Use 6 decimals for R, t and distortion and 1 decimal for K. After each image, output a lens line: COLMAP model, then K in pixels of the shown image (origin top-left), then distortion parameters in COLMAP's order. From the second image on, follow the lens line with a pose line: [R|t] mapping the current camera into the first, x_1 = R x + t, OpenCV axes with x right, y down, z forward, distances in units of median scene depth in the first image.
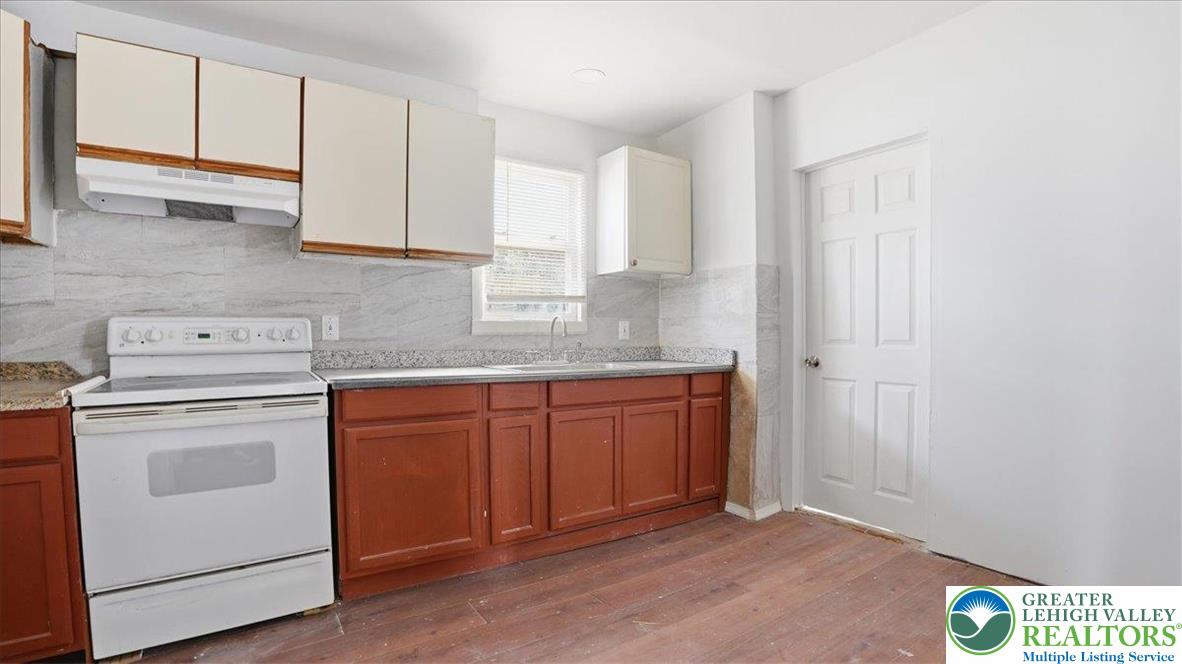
lens RADIAL K [[541.9, 0, 585.9], [0, 541.9, 337.4], [0, 0, 1]] dist [-0.077248, 0.020347]
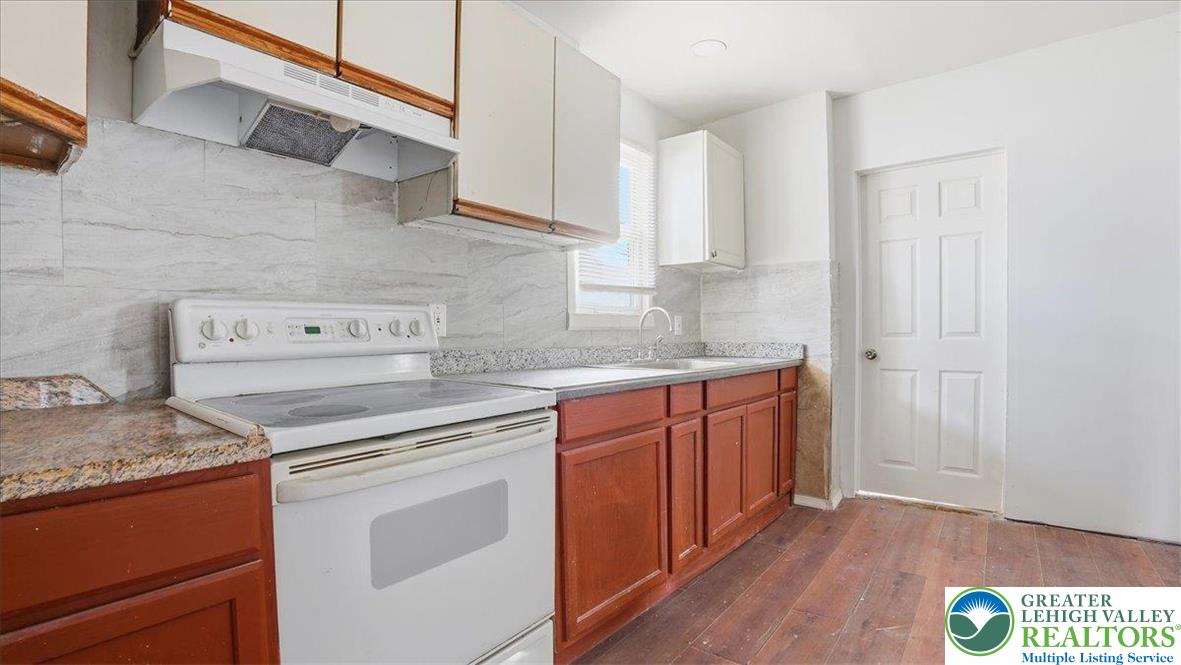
lens RADIAL K [[541.4, 0, 585.4], [0, 541.4, 337.9], [0, 0, 1]] dist [-0.077248, 0.020347]
pose [[0.949402, -0.009046, 0.313935, -0.533775], [0.008675, 0.999959, 0.002580, 0.007129], [-0.313945, 0.000274, 0.949441, 0.218249]]
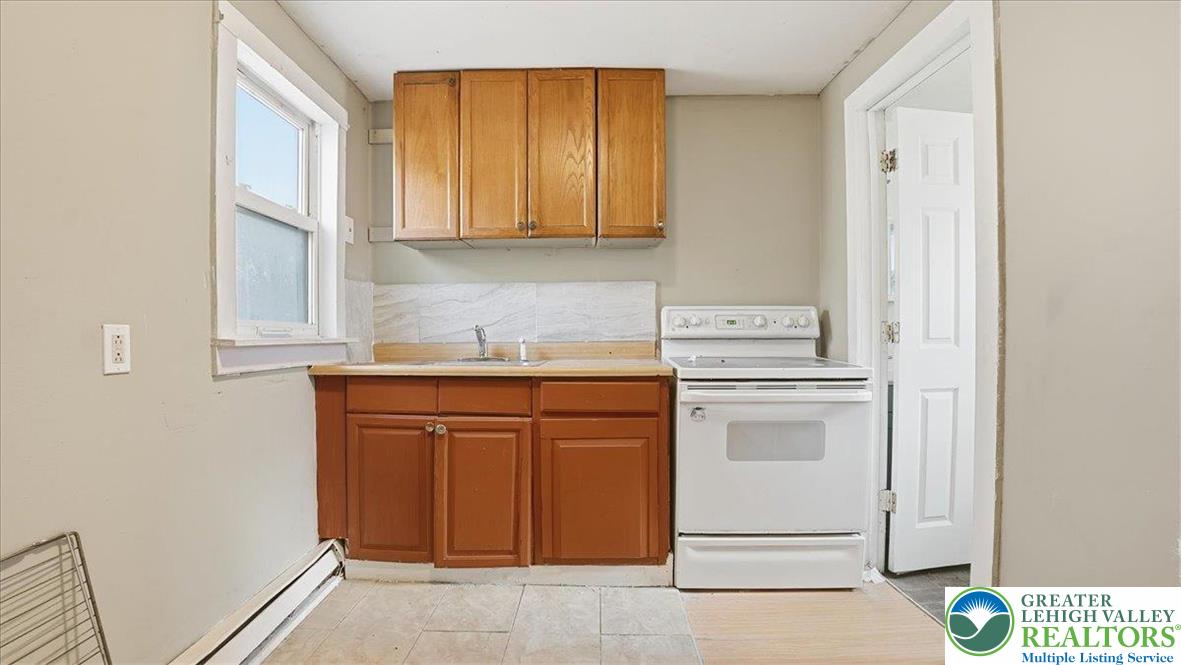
lens RADIAL K [[541.4, 0, 585.4], [0, 541.4, 337.9], [0, 0, 1]] dist [-0.077248, 0.020347]
pose [[0.816963, 0.017647, -0.576420, -0.277046], [-0.009459, 0.999807, 0.017203, 0.011814], [0.576612, -0.008602, 0.816973, -0.112072]]
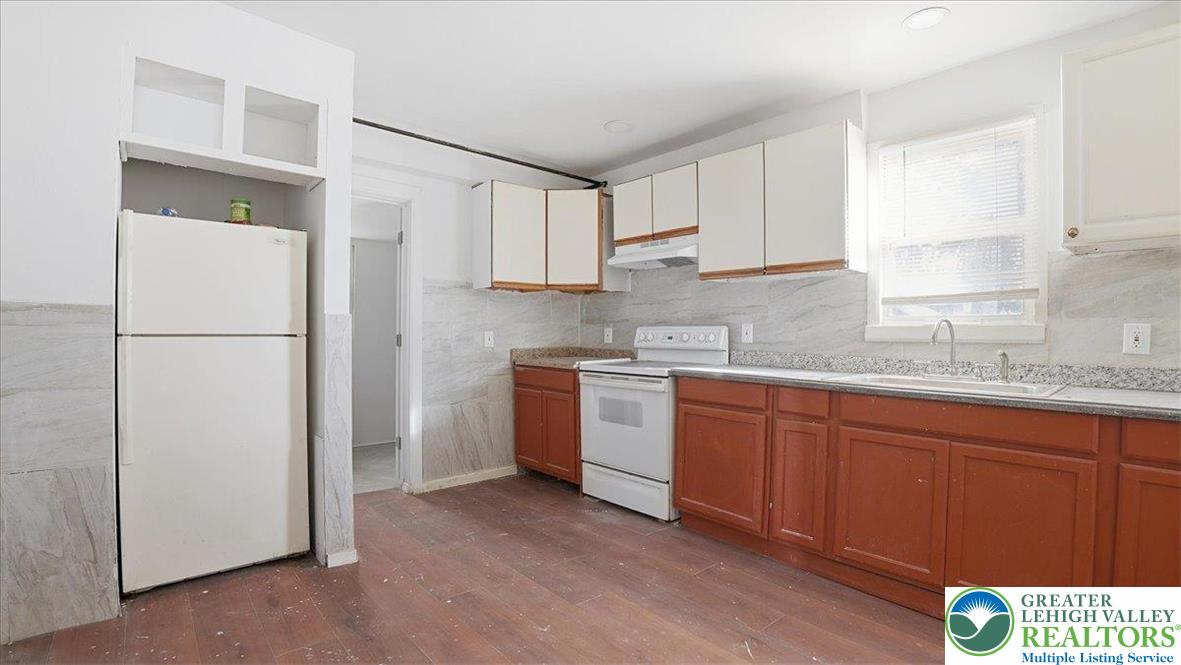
lens RADIAL K [[527.7, 0, 585.2], [0, 527.7, 331.2], [0, 0, 1]] dist [-0.074391, 0.019189]
pose [[0.133576, -0.000198, -0.991039, 0.748119], [-0.016241, 0.999865, -0.002388, -0.013728], [0.990905, 0.016415, 0.133555, 0.450974]]
